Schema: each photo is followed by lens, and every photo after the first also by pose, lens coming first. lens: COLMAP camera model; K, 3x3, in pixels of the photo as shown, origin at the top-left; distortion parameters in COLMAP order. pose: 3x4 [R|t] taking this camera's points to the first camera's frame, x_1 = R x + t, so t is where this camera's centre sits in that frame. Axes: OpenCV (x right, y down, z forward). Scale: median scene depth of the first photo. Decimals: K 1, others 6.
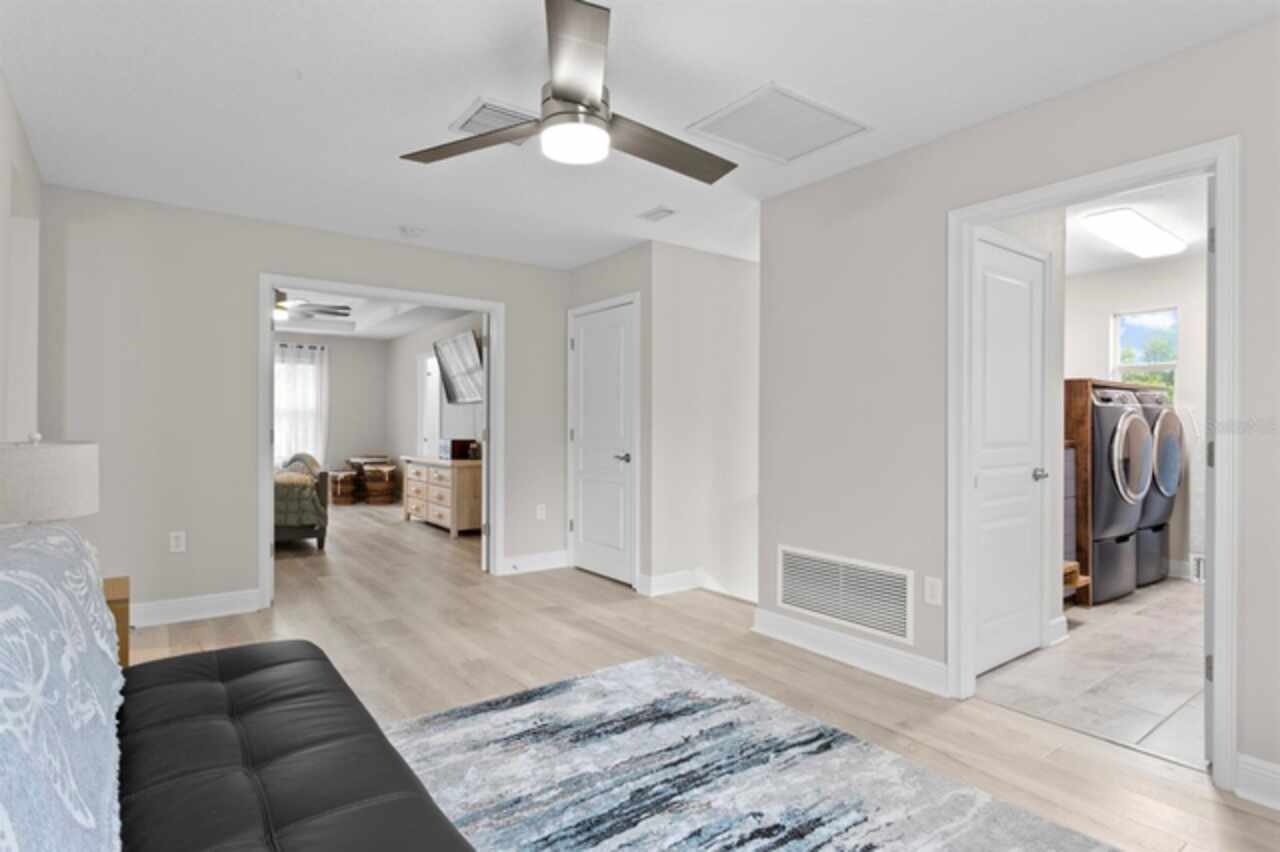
lens RADIAL K [[637.2, 0, 592.5], [0, 637.2, 429.8], [0, 0, 1]] dist [-0.006613, 0.001837]
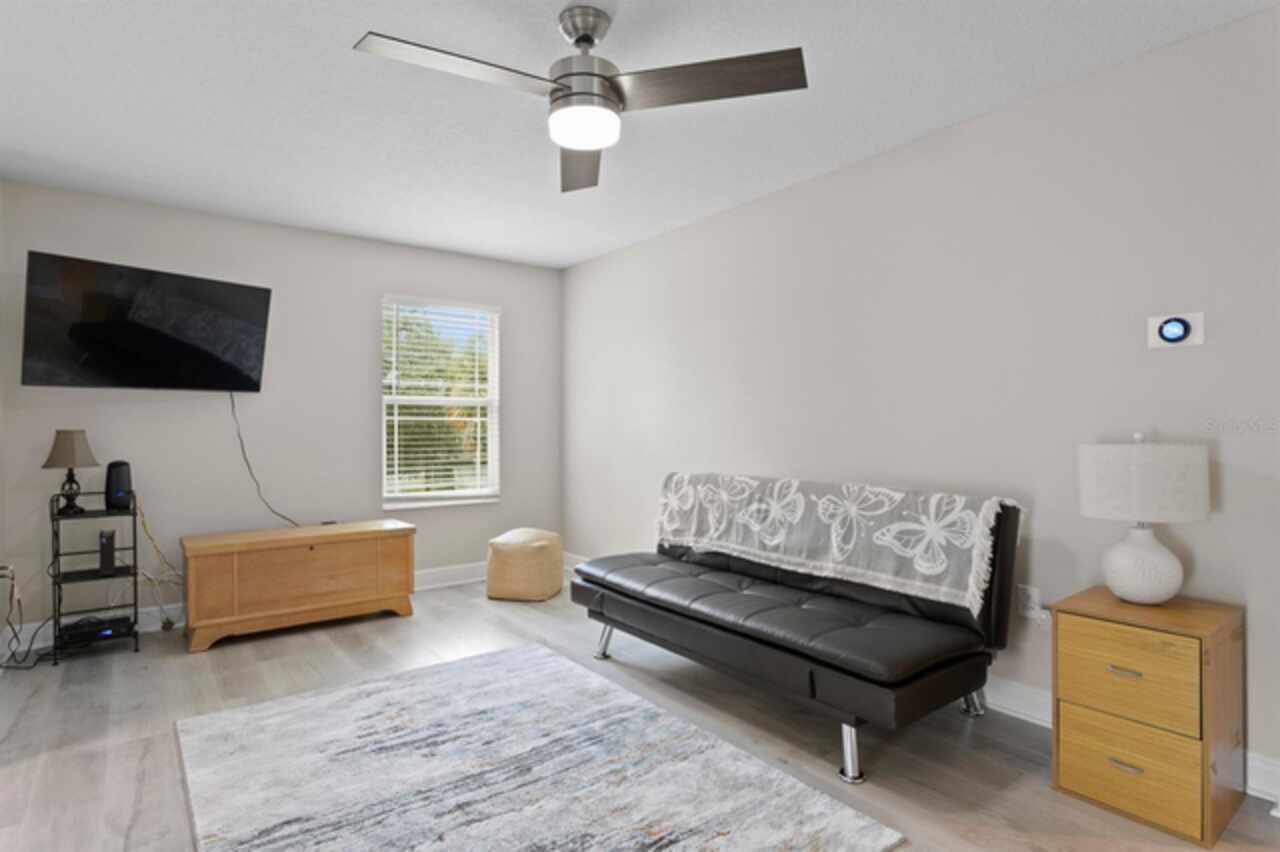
lens RADIAL K [[674.8, 0, 632.7], [0, 674.8, 426.1], [0, 0, 1]] dist [-0.002451, 0.000203]
pose [[-0.998280, -0.000926, -0.058613, -0.032589], [-0.001723, 0.999907, 0.013546, -0.015110], [0.058595, 0.013623, -0.998189, 1.599648]]
